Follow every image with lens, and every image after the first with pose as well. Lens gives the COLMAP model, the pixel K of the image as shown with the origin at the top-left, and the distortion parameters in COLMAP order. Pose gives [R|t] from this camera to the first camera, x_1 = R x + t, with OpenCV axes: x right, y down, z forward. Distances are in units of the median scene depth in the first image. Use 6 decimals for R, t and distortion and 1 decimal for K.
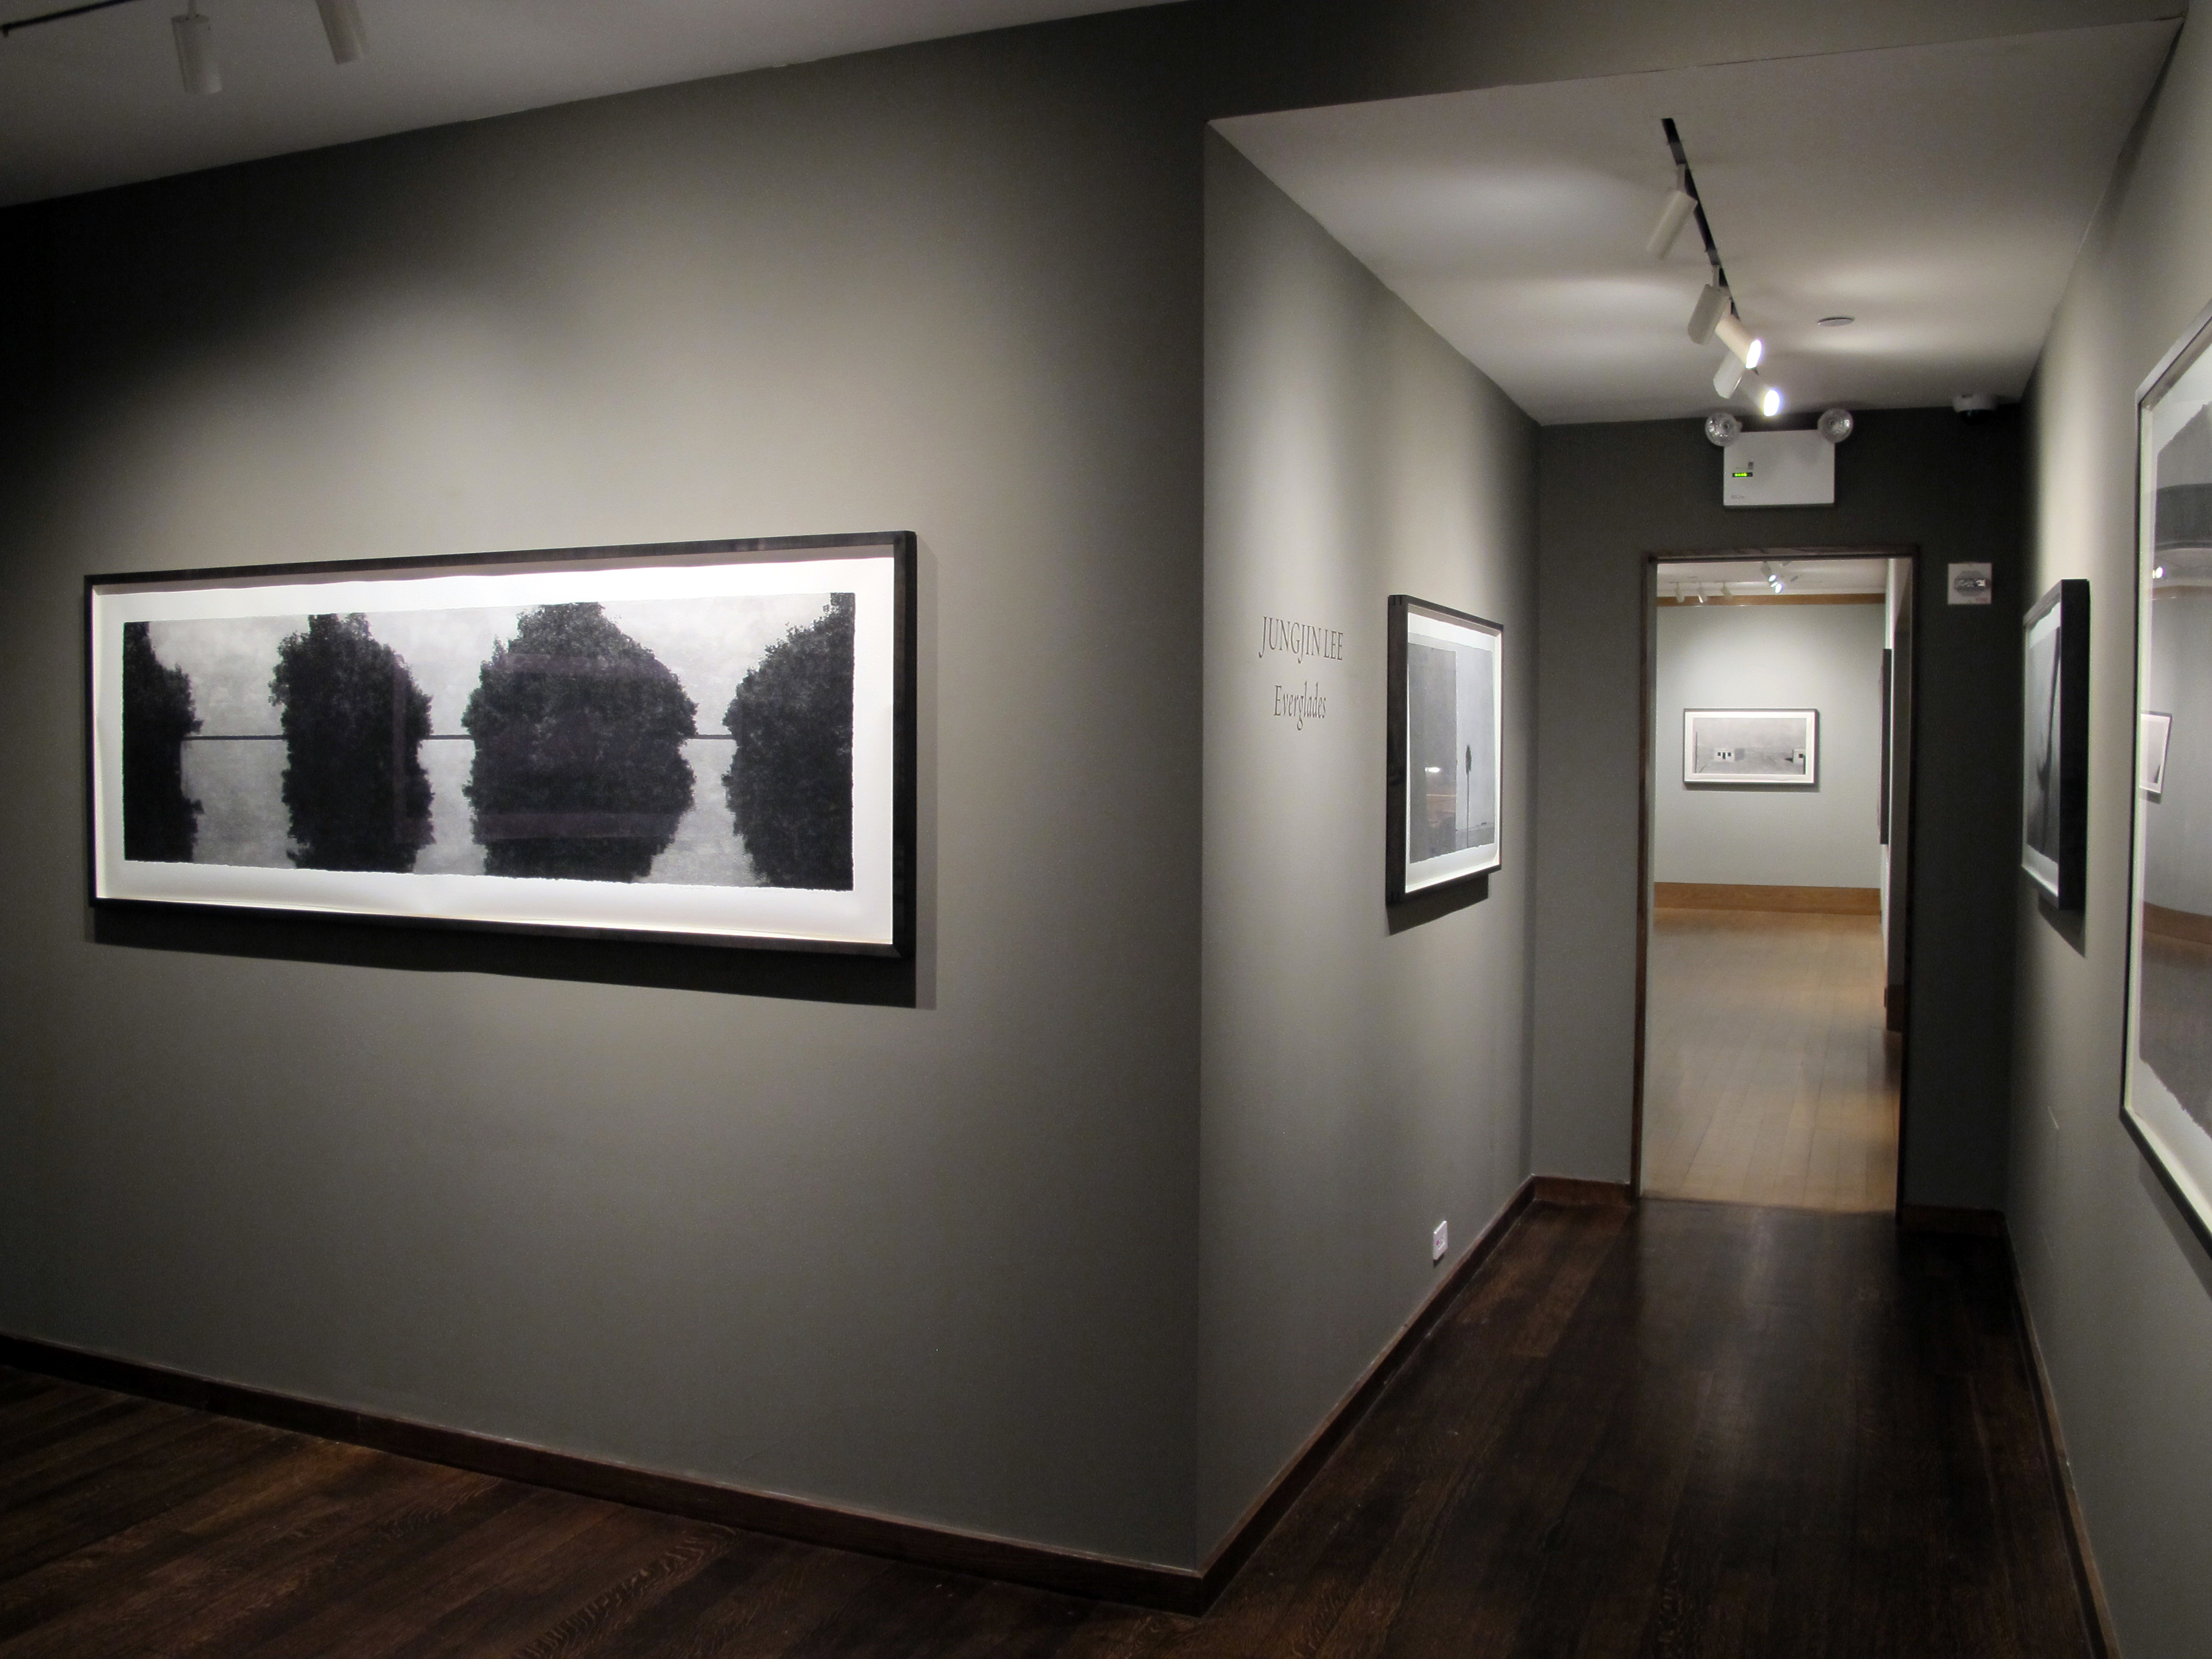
lens RADIAL K [[1864.3, 0, 1107.6], [0, 1864.3, 819.4], [0, 0, 1]] dist [-0.139641, 0.094664]
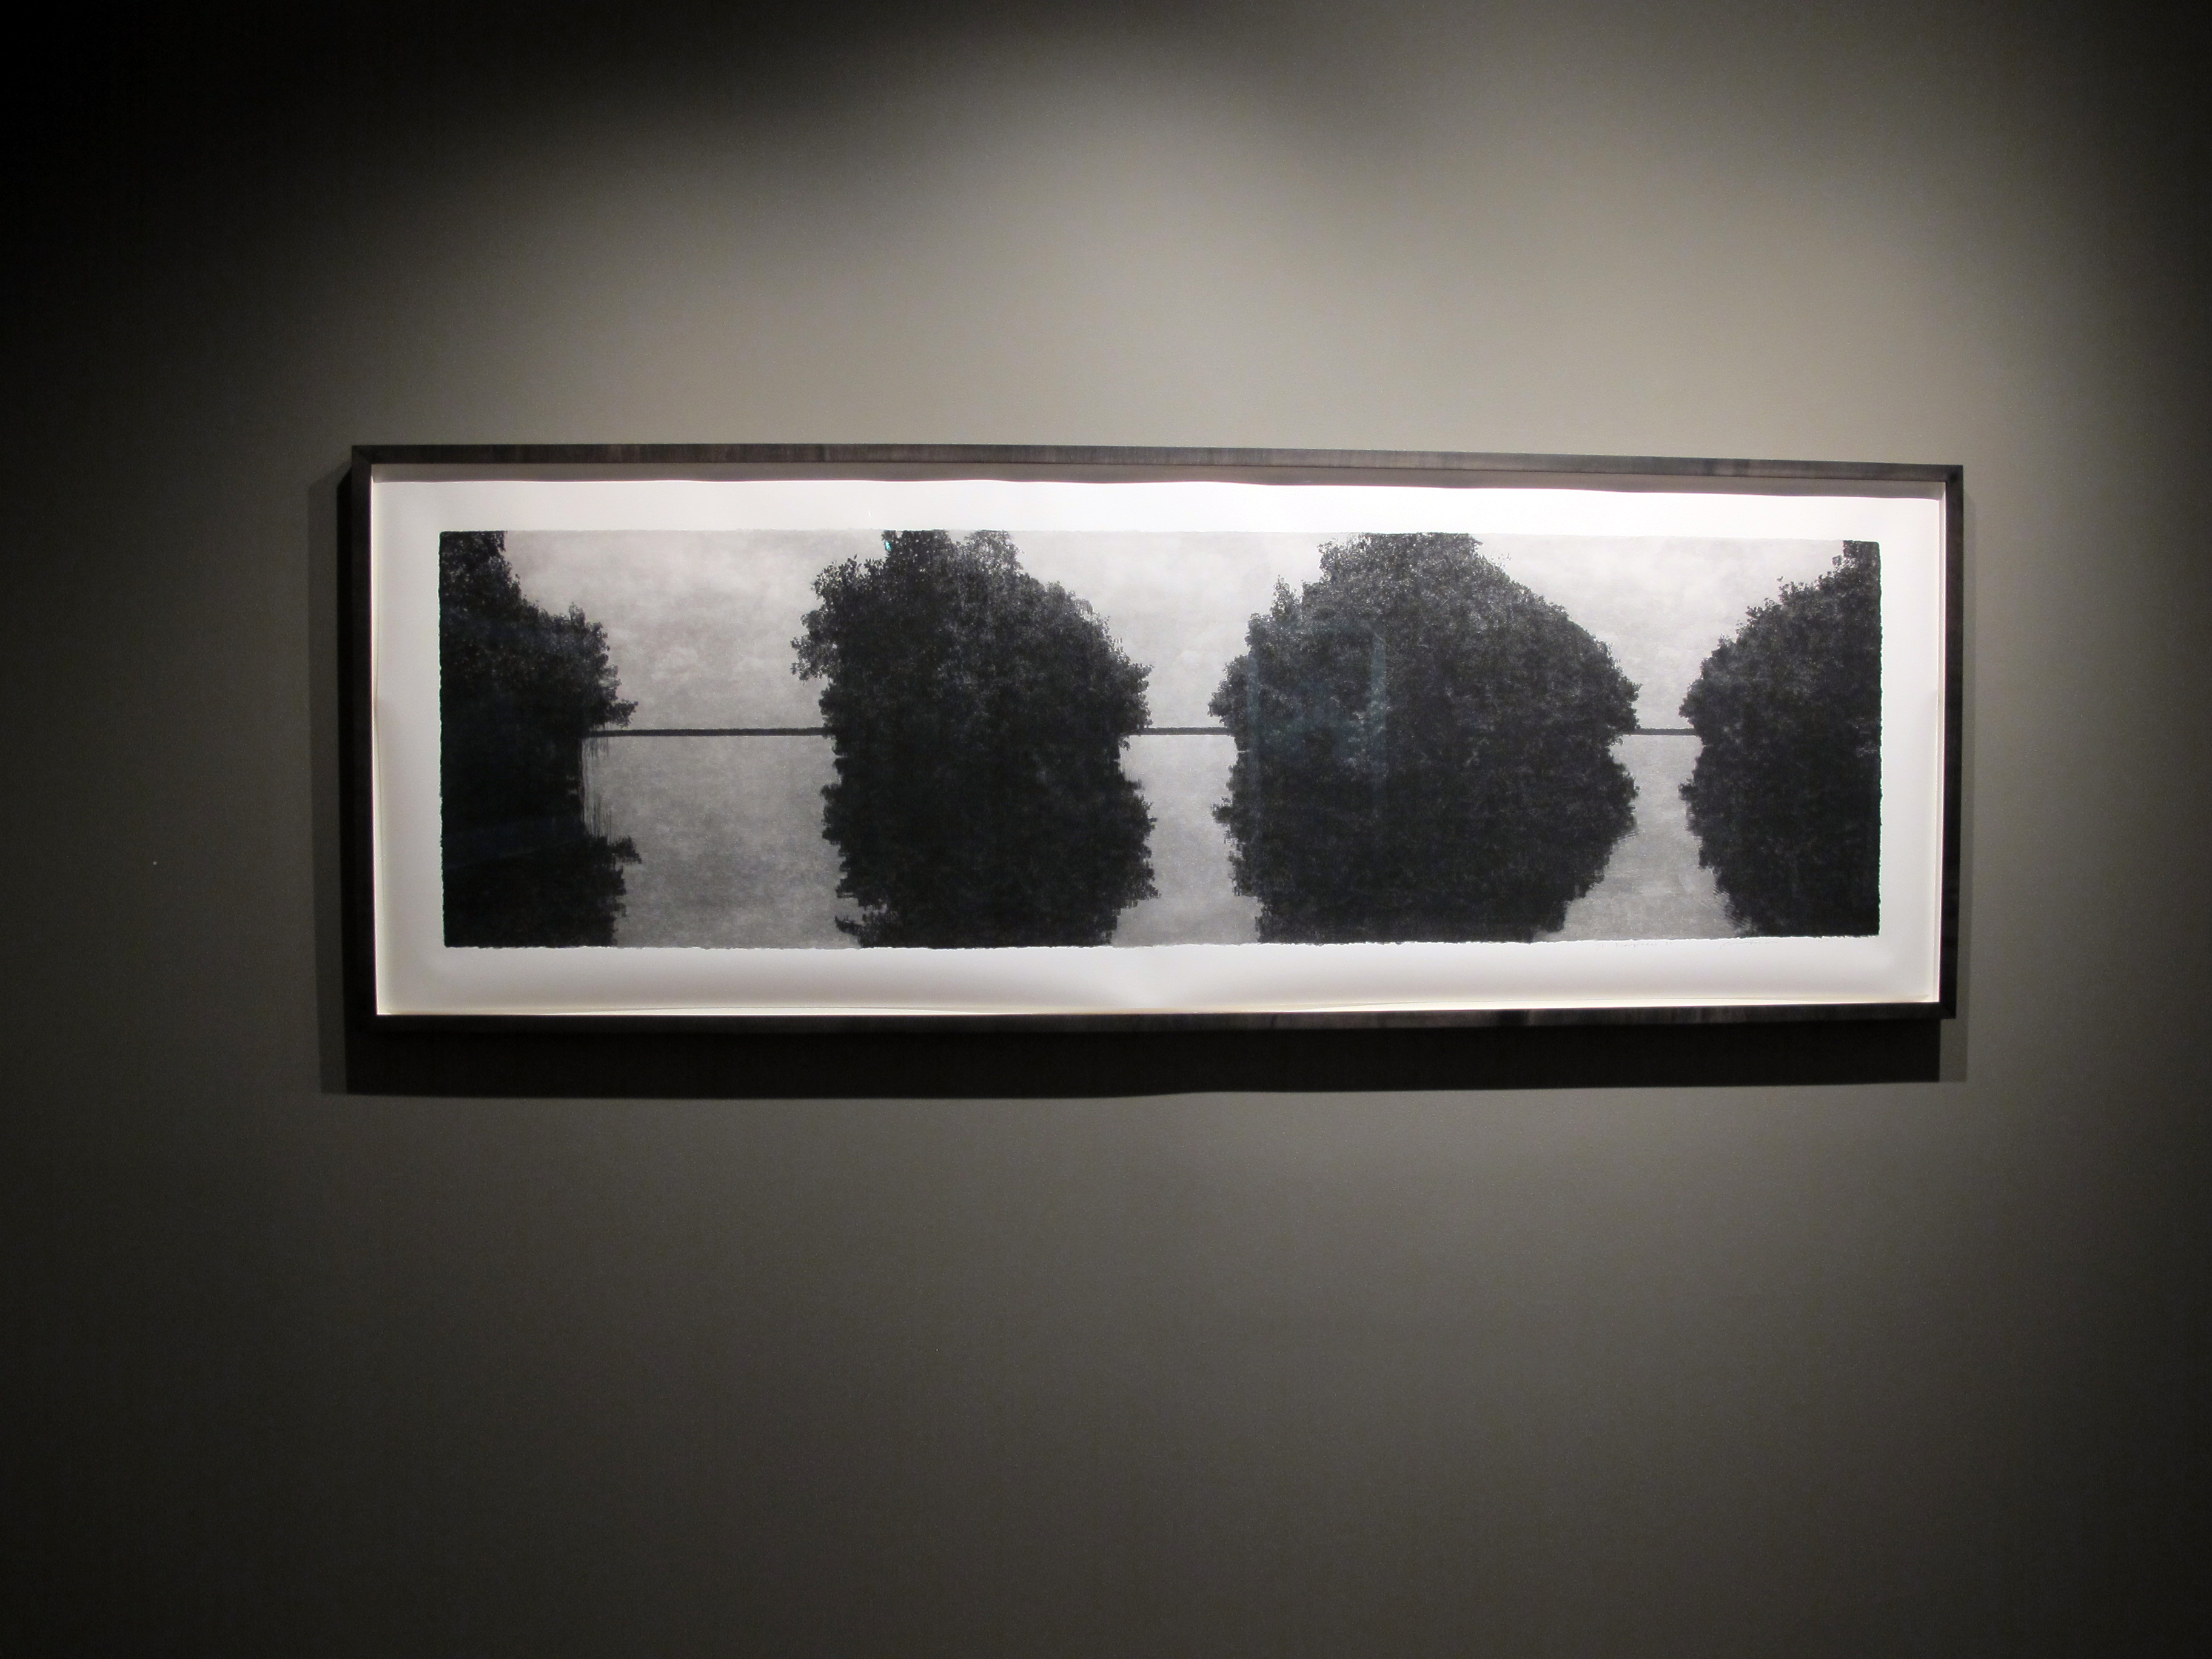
lens RADIAL K [[1864.3, 0, 1105.1], [0, 1864.3, 823.6], [0, 0, 1]] dist [-0.139641, 0.094664]
pose [[0.899755, -0.020395, 0.435919, -0.647361], [0.022443, 0.999748, 0.000451, -0.012872], [-0.435818, 0.009377, 0.899986, 0.409710]]
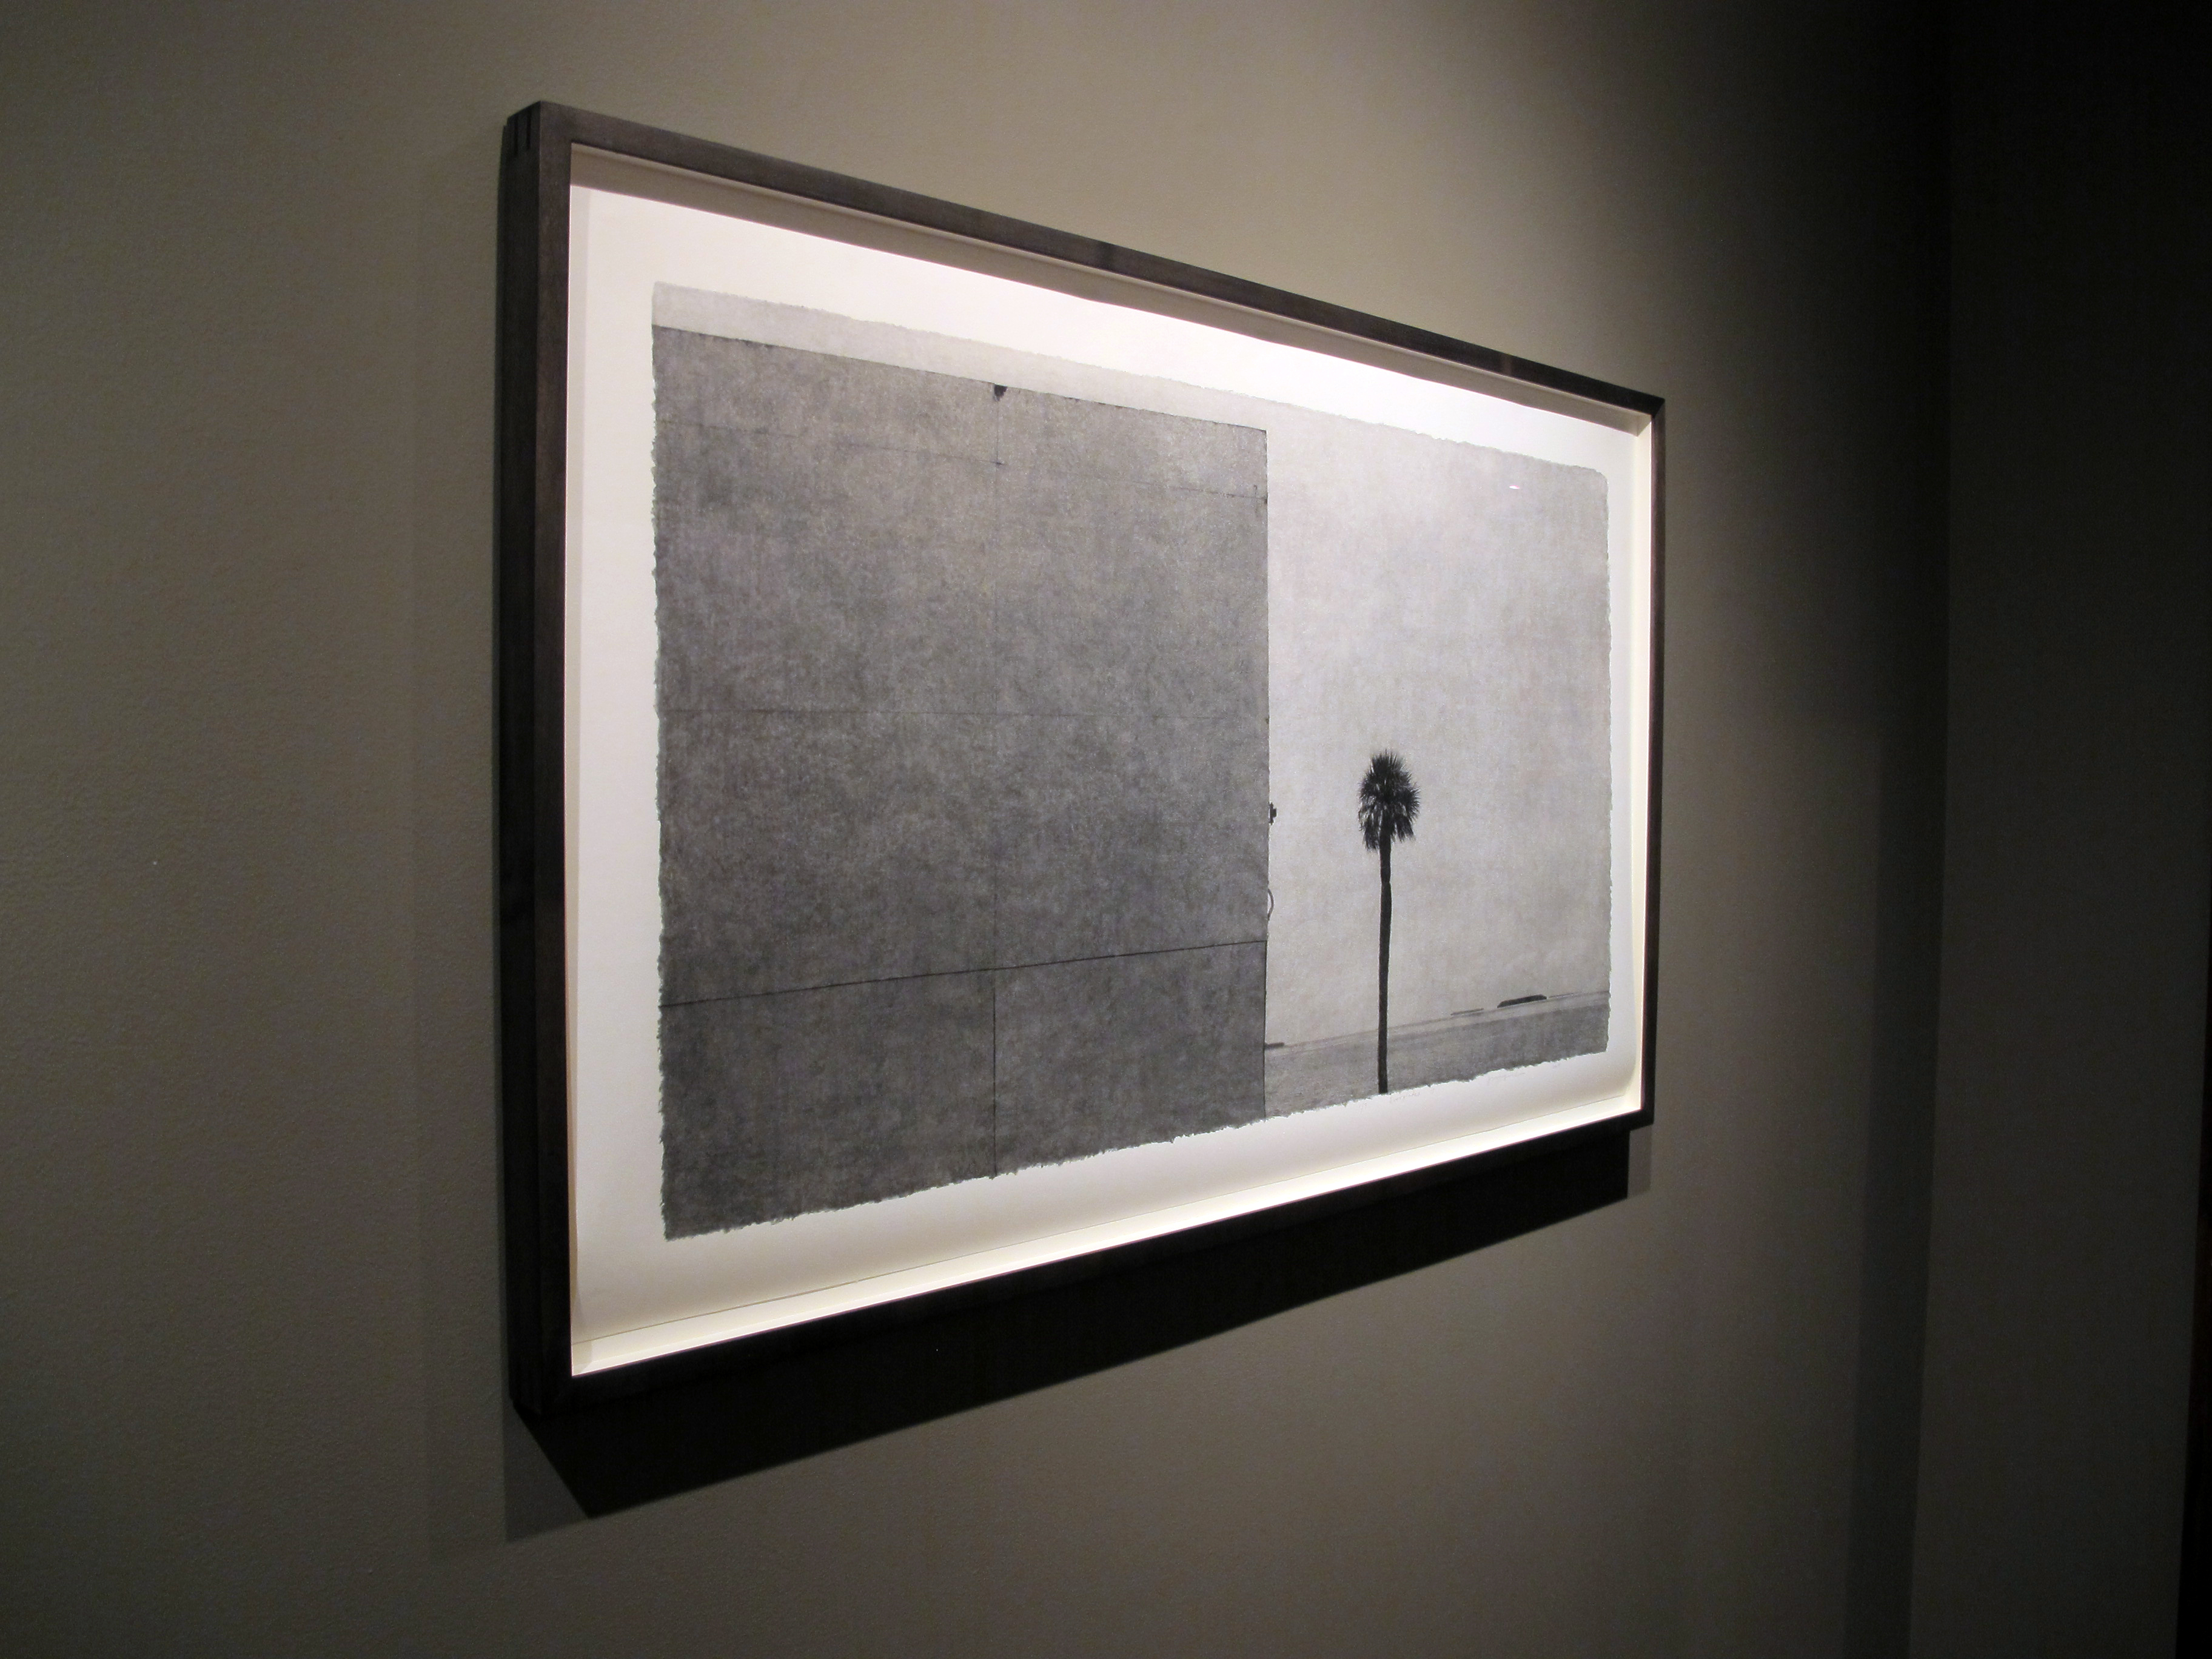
lens RADIAL K [[1864.3, 0, 1103.8], [0, 1864.3, 829.5], [0, 0, 1]] dist [-0.139641, 0.094664]
pose [[0.921099, 0.017920, -0.388916, 0.344903], [-0.018701, 0.999824, 0.001779, -0.035162], [0.388879, 0.005635, 0.921272, 0.898773]]
